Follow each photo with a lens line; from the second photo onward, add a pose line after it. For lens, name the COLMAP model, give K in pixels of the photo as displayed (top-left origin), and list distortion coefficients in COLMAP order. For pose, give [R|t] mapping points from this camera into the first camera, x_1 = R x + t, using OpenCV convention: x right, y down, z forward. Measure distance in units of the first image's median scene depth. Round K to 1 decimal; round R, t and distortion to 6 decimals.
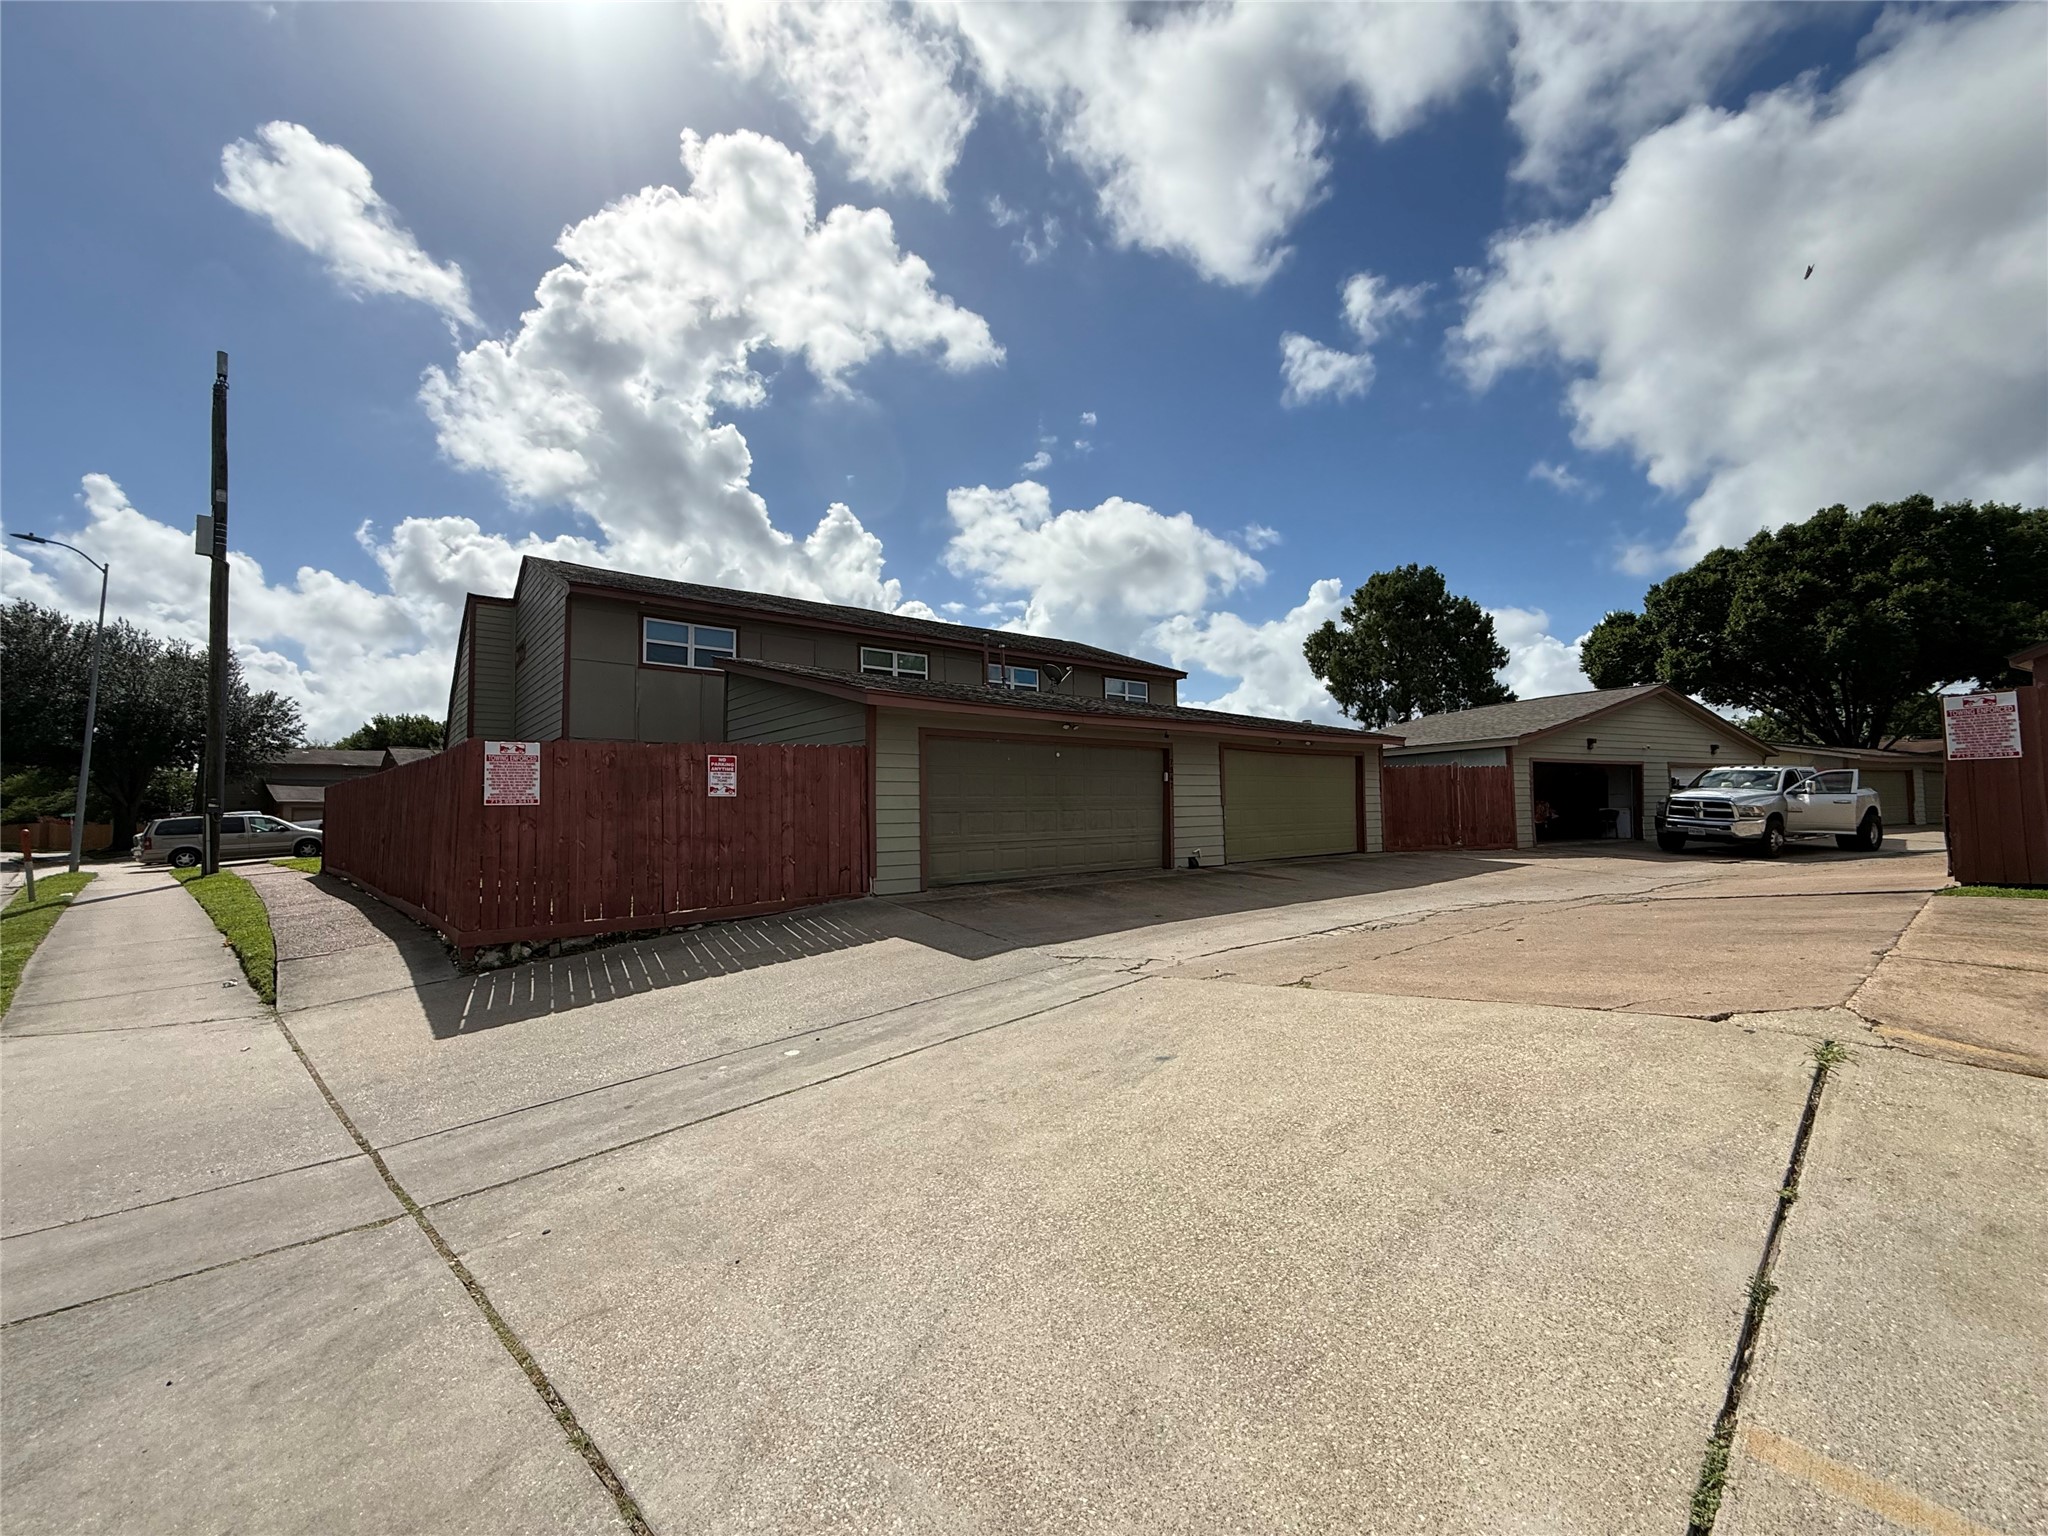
lens RADIAL K [[802.5, 0, 1024.0], [0, 802.5, 768.0], [0, 0, 1]] dist [0.001281, 0.000147]
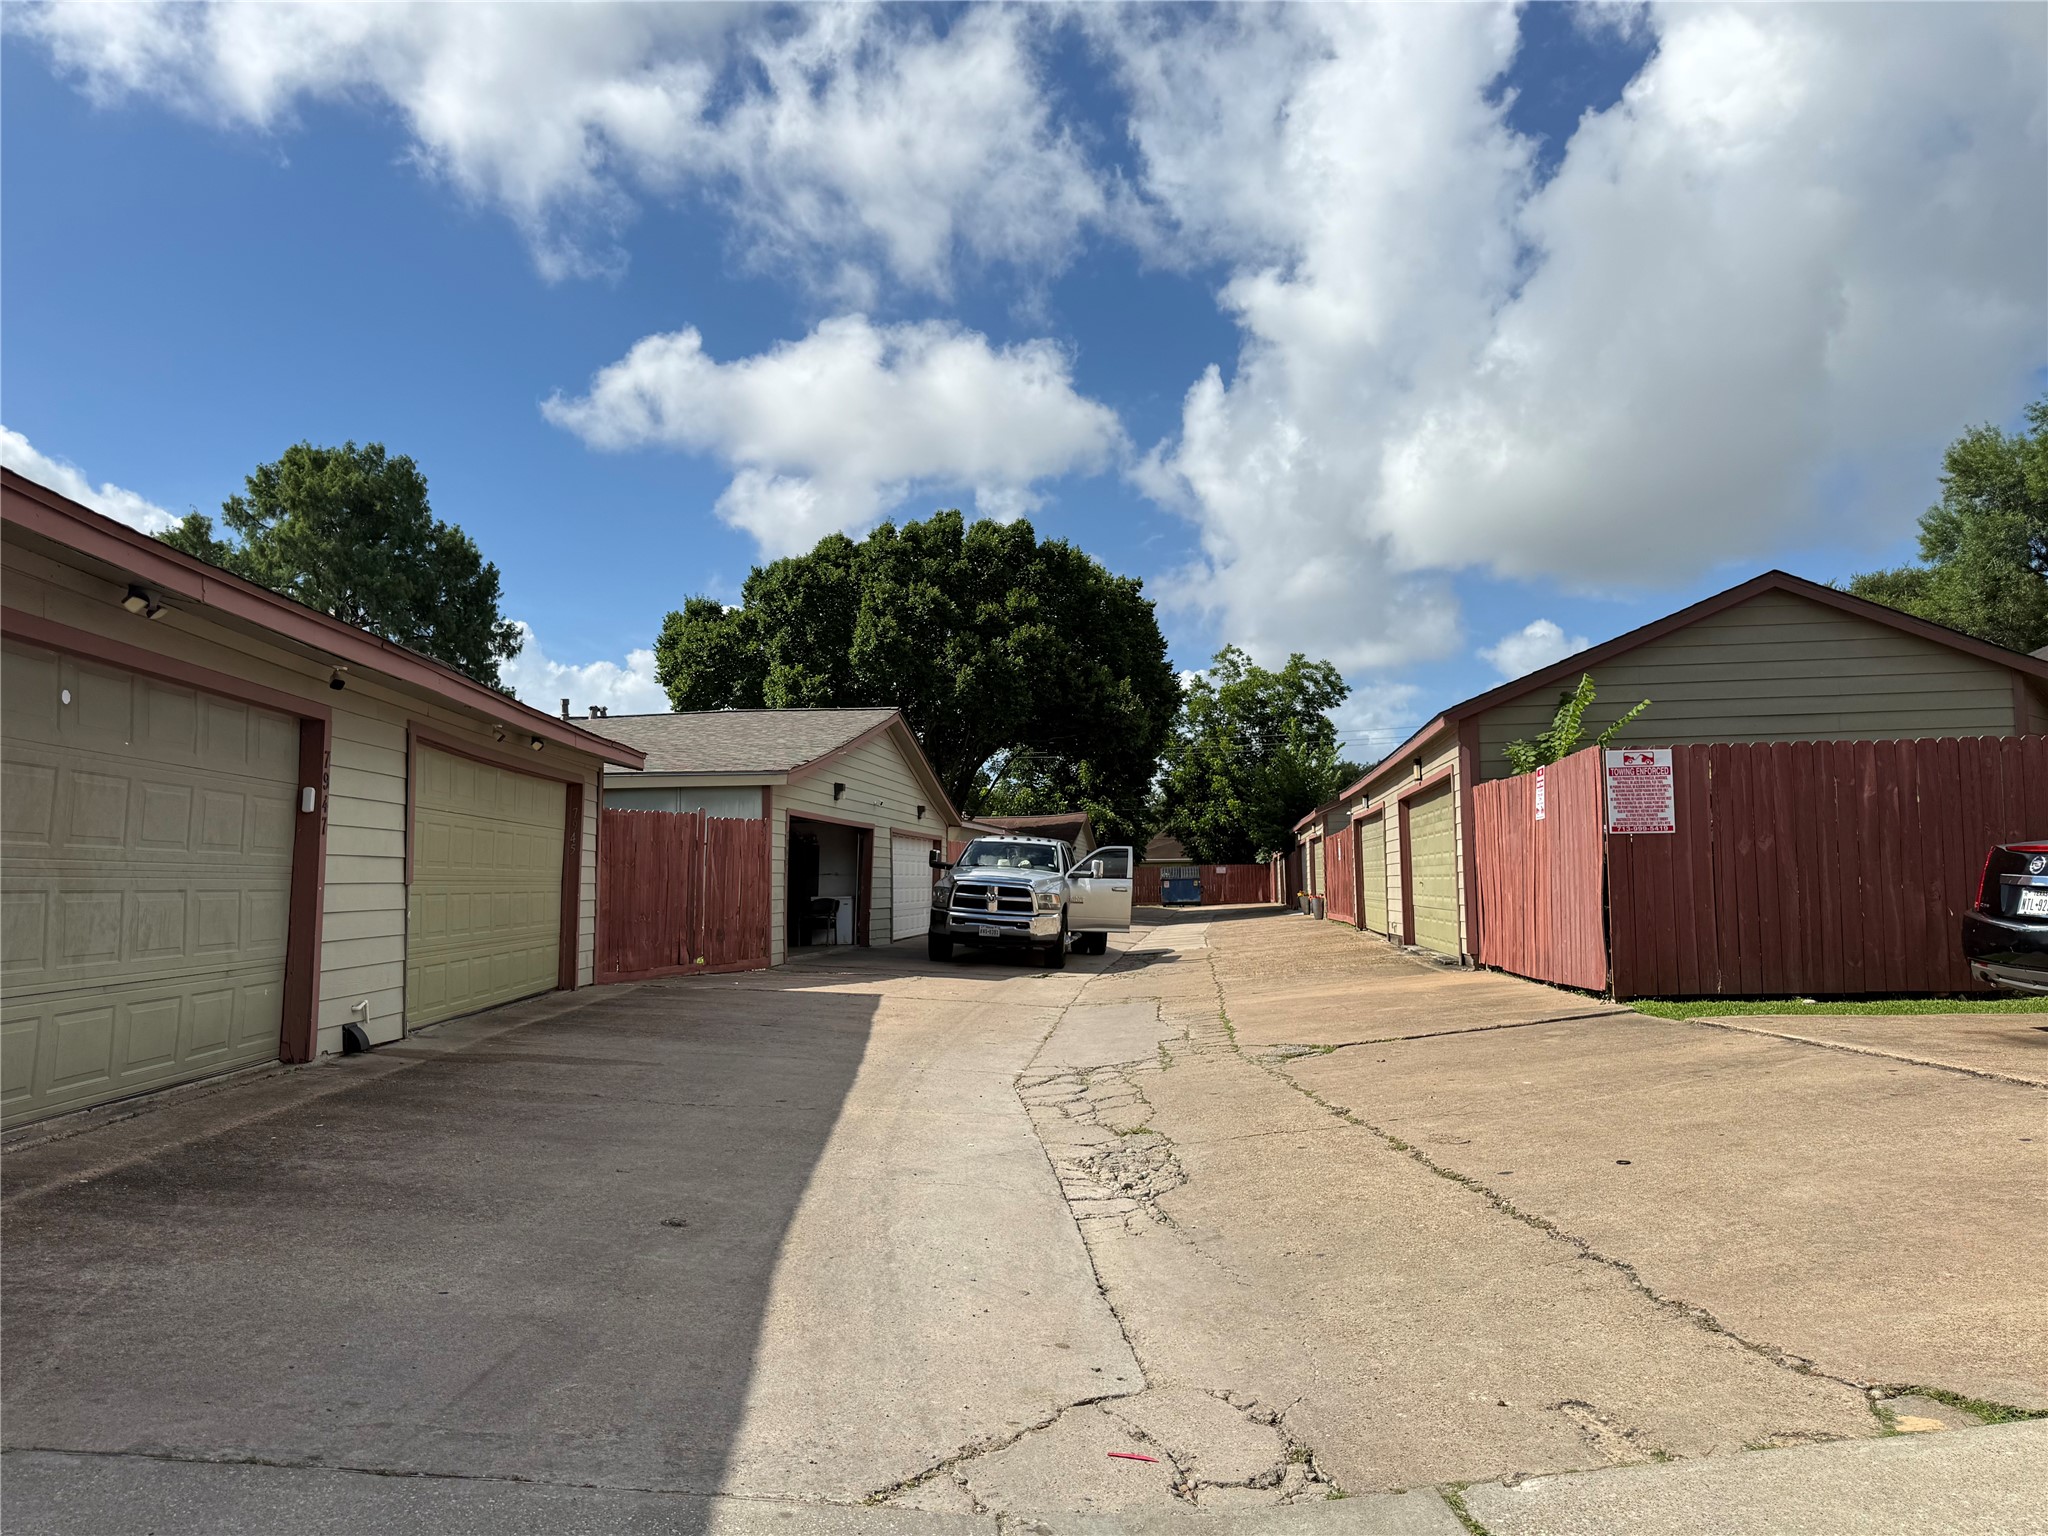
lens RADIAL K [[1418.4, 0, 1024.0], [0, 1418.4, 768.0], [0, 0, 1]] dist [0.105636, -0.202671]
pose [[0.577896, 0.079135, 0.812264, -0.064179], [-0.046013, 0.996864, -0.064383, 0.009822], [-0.814812, -0.000168, 0.579725, 0.157085]]
